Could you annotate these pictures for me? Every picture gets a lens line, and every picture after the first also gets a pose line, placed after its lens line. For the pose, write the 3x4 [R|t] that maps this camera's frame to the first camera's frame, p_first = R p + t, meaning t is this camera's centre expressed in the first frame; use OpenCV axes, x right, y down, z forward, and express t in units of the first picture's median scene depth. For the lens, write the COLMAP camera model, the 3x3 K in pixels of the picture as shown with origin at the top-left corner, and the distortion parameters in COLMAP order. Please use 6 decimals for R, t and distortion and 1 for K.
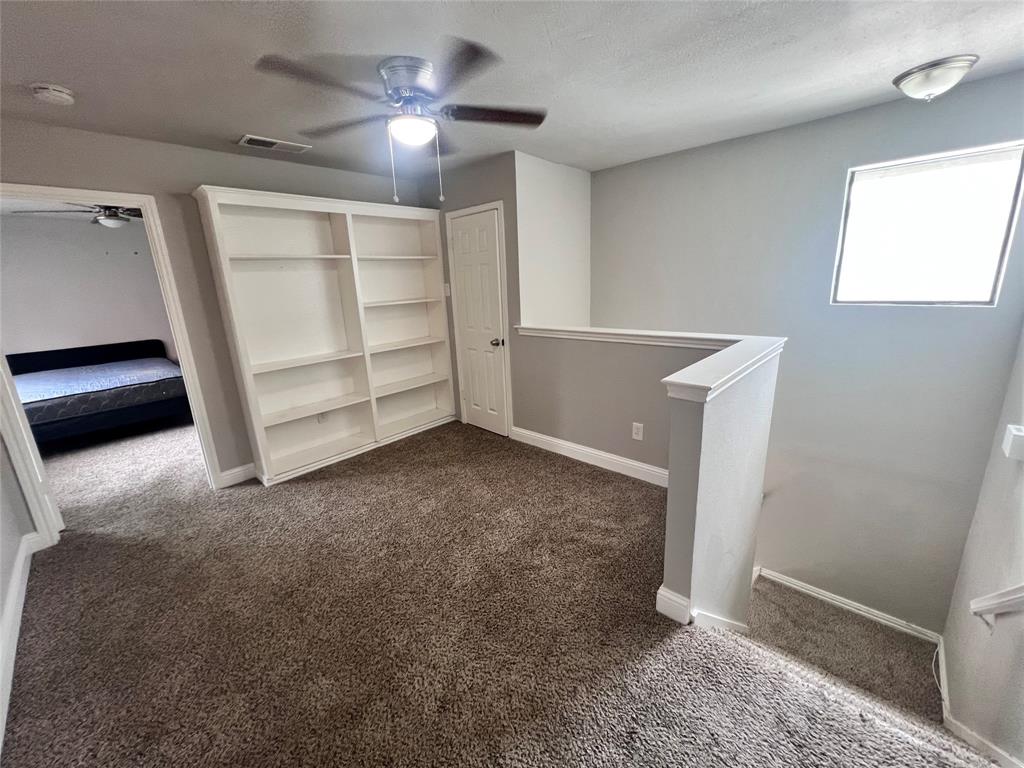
lens RADIAL K [[411.1, 0, 509.5], [0, 411.1, 381.6], [0, 0, 1]] dist [0.011227, 0.000361]
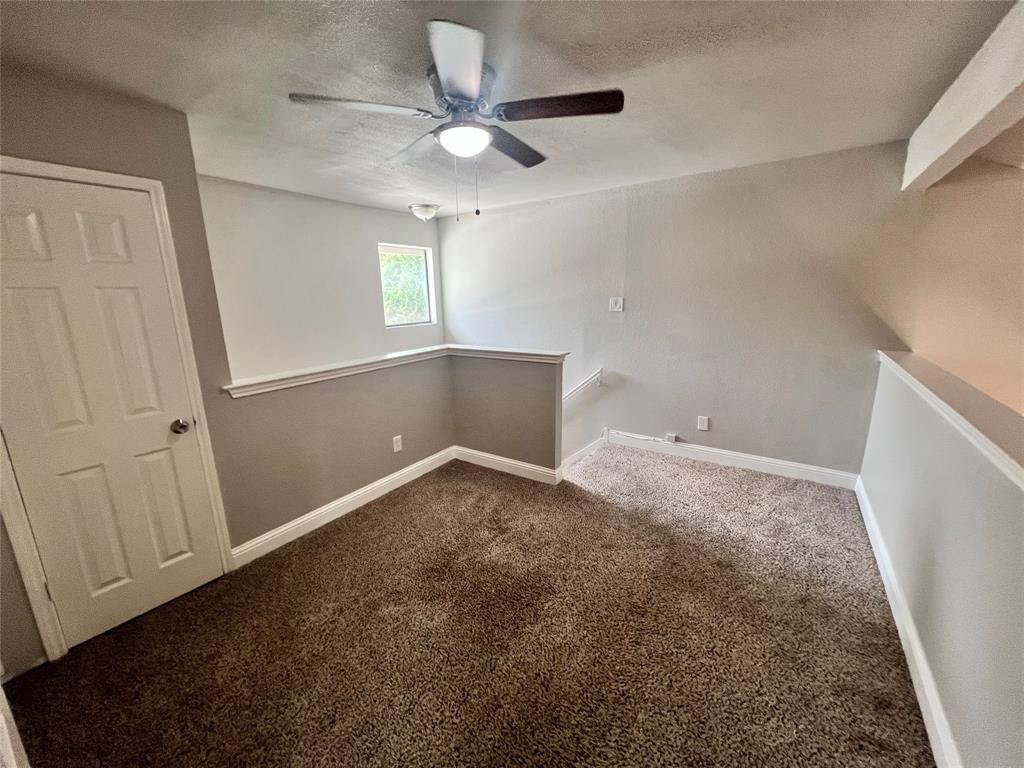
lens RADIAL K [[411.1, 0, 509.5], [0, 411.1, 381.6], [0, 0, 1]] dist [0.011227, 0.000361]
pose [[-0.153948, -0.164345, 0.974315, -0.674376], [0.271527, 0.941071, 0.201640, -0.152857], [-0.950038, 0.295596, -0.100252, 0.645263]]
